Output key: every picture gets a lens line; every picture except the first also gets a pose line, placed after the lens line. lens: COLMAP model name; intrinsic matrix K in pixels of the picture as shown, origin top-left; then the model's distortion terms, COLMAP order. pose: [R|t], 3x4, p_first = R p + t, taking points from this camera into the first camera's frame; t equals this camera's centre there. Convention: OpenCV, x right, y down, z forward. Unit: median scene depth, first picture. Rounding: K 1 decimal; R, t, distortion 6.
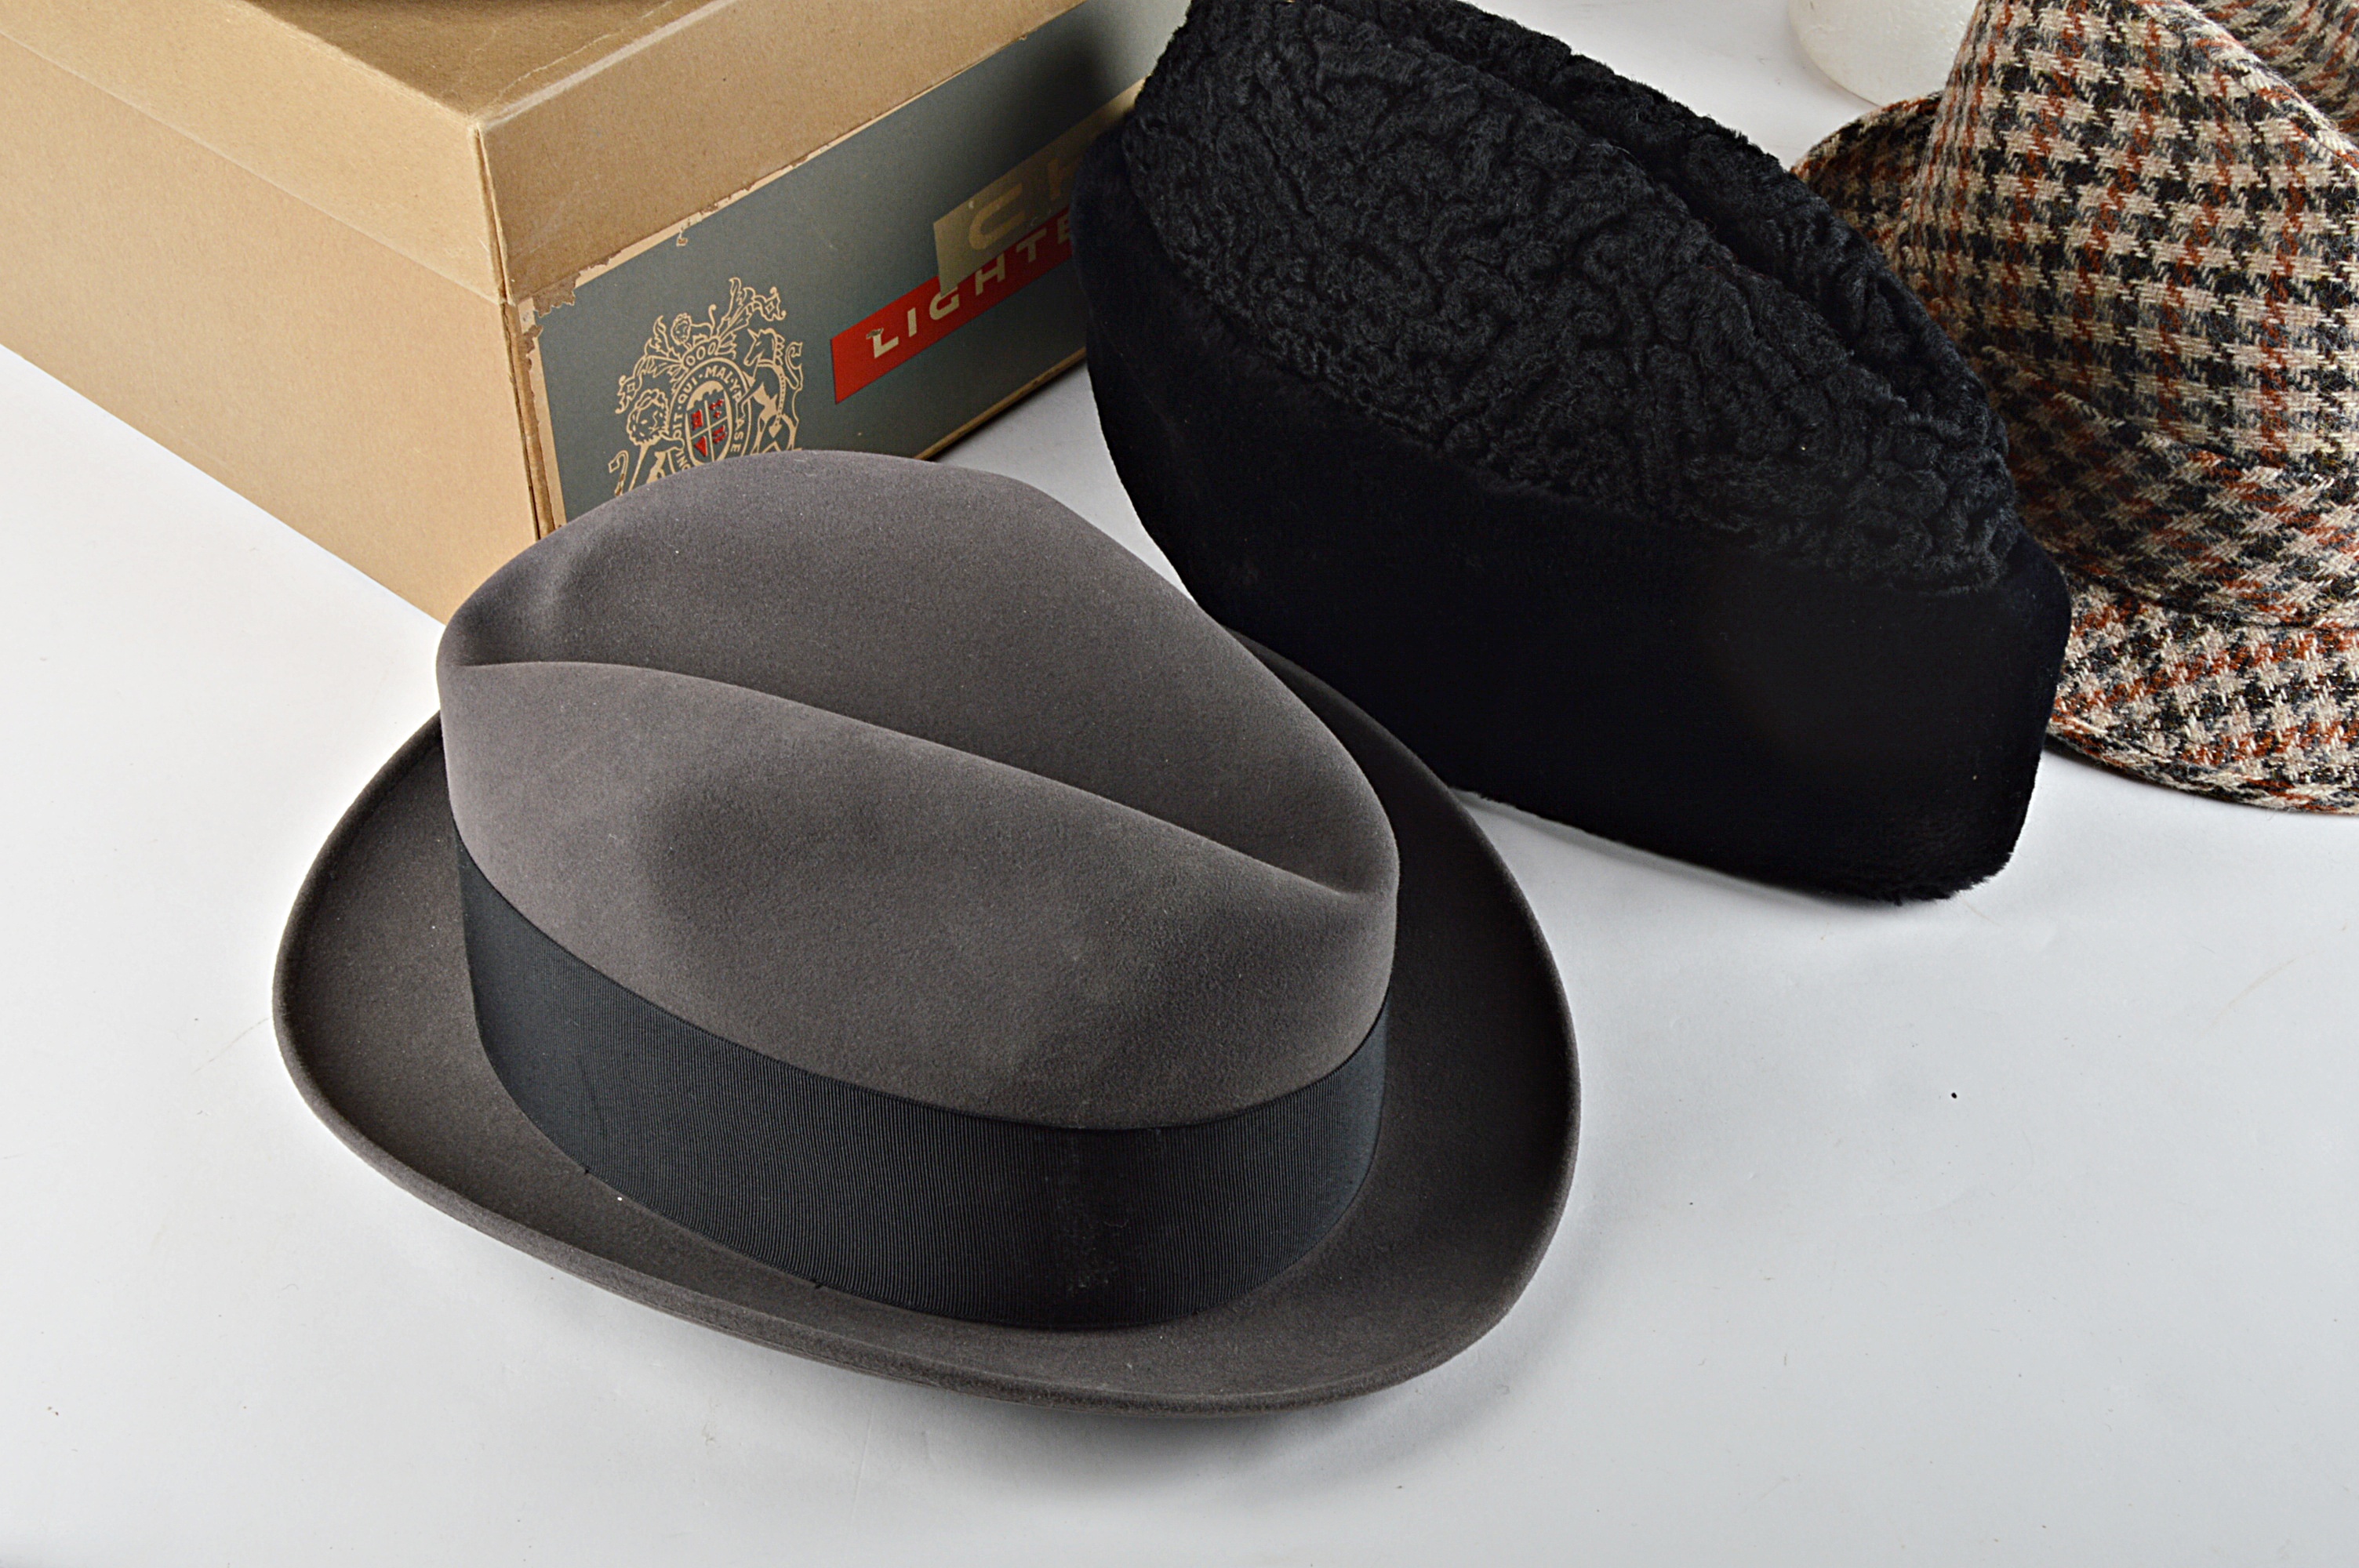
lens RADIAL K [[3591.1, 0, 1179.0], [0, 3591.1, 784.5], [0, 0, 1]] dist [-0.063435, 0.000000]
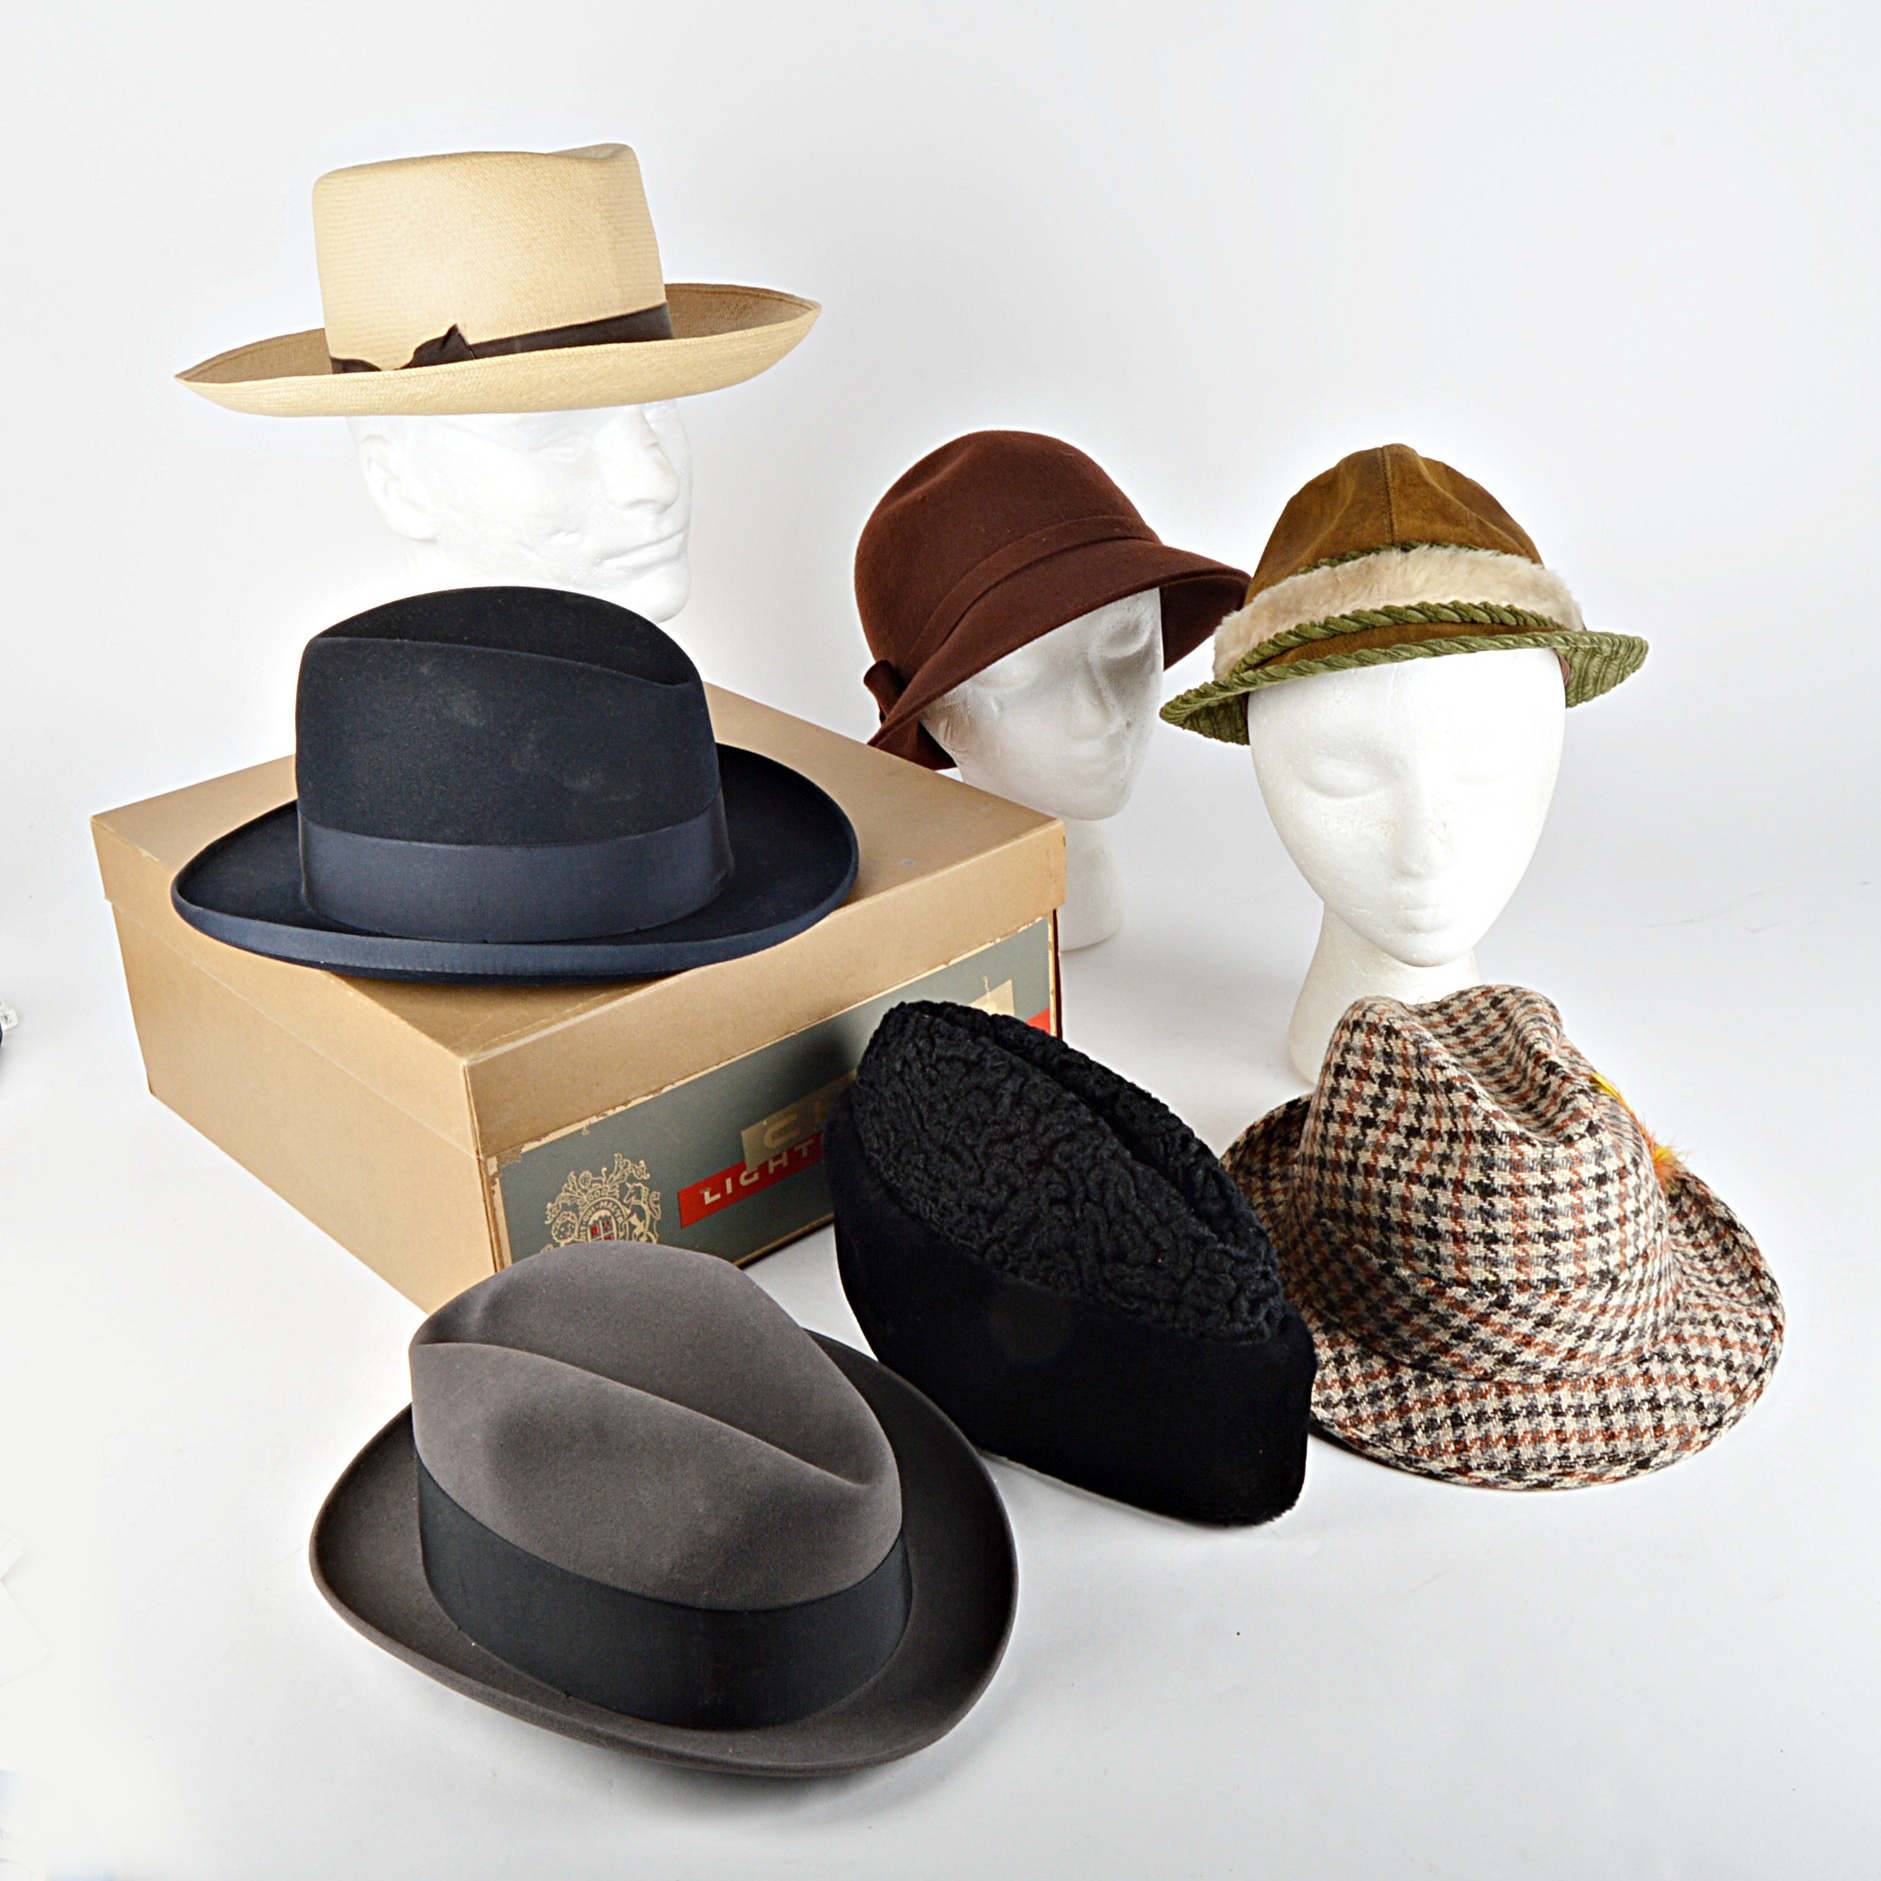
lens RADIAL K [[2253.3, 0, 943.2], [0, 2253.3, 937.0], [0, 0, 1]] dist [-0.091388, 0.000000]
pose [[0.995796, 0.026378, -0.087719, 0.148425], [-0.048306, 0.964873, -0.258238, 0.043556], [0.077826, 0.261390, 0.962091, -0.135506]]
